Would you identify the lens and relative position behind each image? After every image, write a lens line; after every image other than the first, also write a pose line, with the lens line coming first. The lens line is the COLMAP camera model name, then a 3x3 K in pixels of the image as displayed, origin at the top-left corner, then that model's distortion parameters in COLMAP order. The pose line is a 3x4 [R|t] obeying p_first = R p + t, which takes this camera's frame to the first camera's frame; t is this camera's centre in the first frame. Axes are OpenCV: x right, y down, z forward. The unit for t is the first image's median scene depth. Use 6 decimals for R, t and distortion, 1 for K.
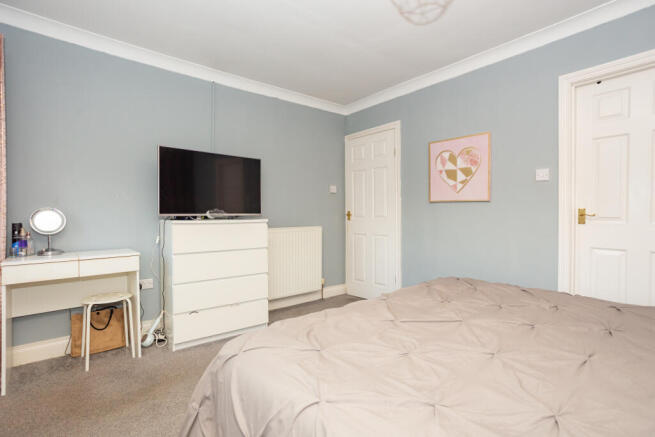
lens RADIAL K [[317.6, 0, 322.4], [0, 317.6, 214.7], [0, 0, 1]] dist [-0.028226, 0.012794]
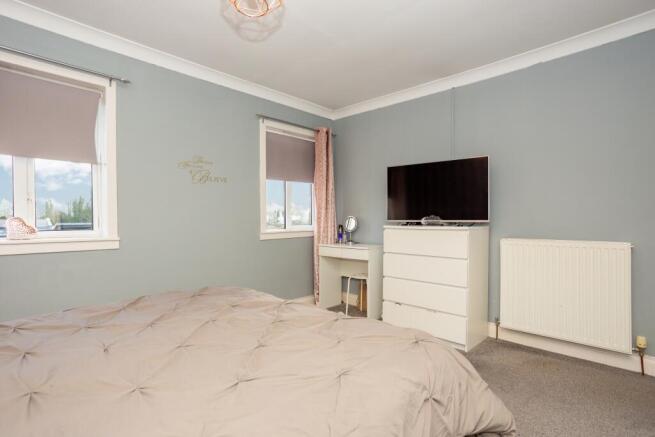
lens RADIAL K [[317.6, 0, 325.5], [0, 317.6, 220.7], [0, 0, 1]] dist [-0.028226, 0.012794]
pose [[0.126418, 0.007124, -0.991952, 0.668331], [-0.003736, 0.999971, 0.006706, -0.007069], [0.991970, 0.002858, 0.126441, 0.531298]]
